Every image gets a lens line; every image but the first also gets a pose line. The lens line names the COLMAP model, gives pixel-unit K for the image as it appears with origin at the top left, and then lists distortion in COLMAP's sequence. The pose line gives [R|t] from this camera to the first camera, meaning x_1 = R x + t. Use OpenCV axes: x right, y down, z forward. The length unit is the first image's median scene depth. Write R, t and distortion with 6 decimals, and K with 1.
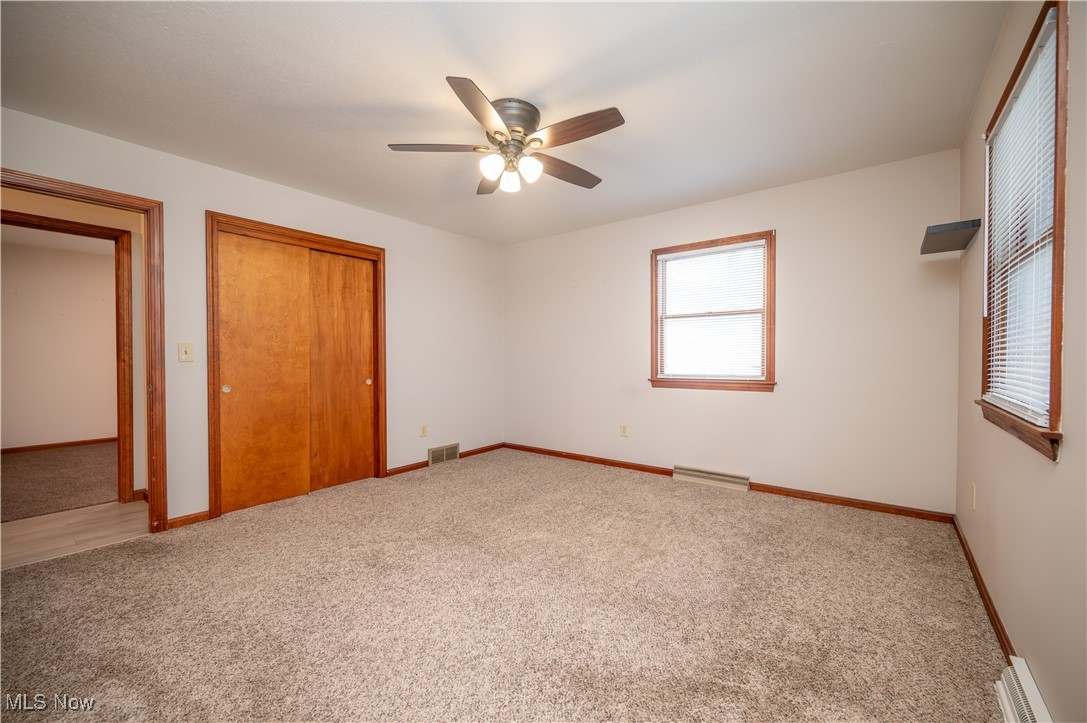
lens RADIAL K [[424.3, 0, 548.5], [0, 424.3, 361.9], [0, 0, 1]] dist [0.001196, 0.000007]
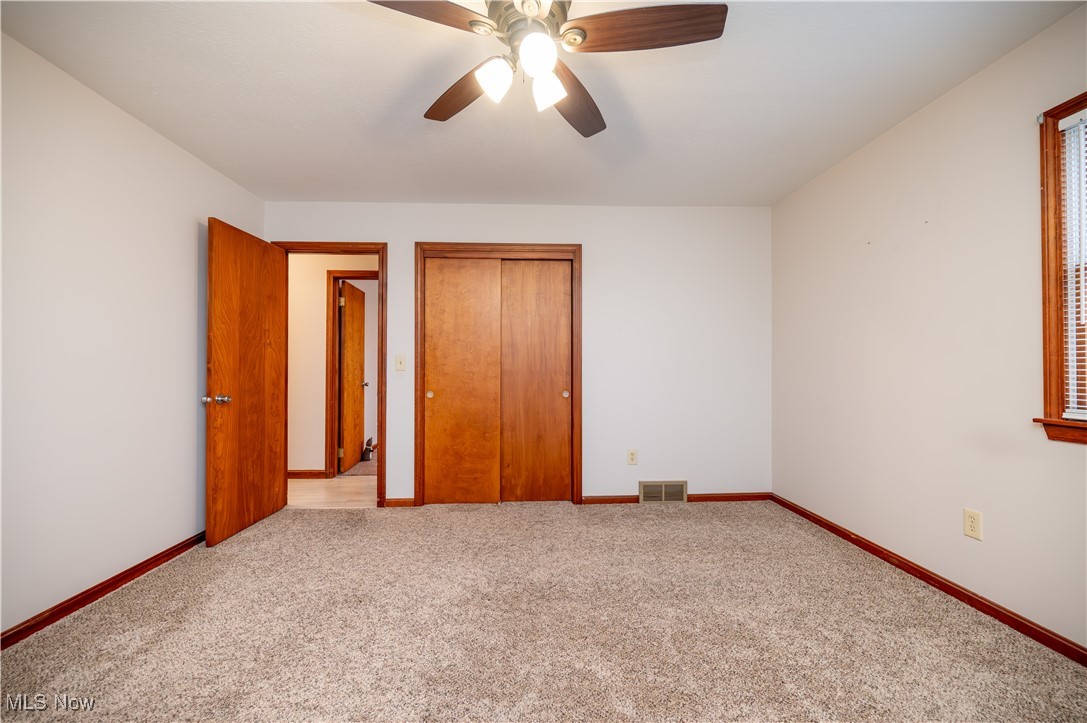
lens RADIAL K [[436.1, 0, 545.6], [0, 436.1, 362.9], [0, 0, 1]] dist [-0.000167, -0.000180]
pose [[0.655283, -0.007029, -0.755350, 0.281681], [-0.009884, 0.999791, -0.017879, -0.003003], [0.755318, 0.019182, 0.655077, 0.399224]]
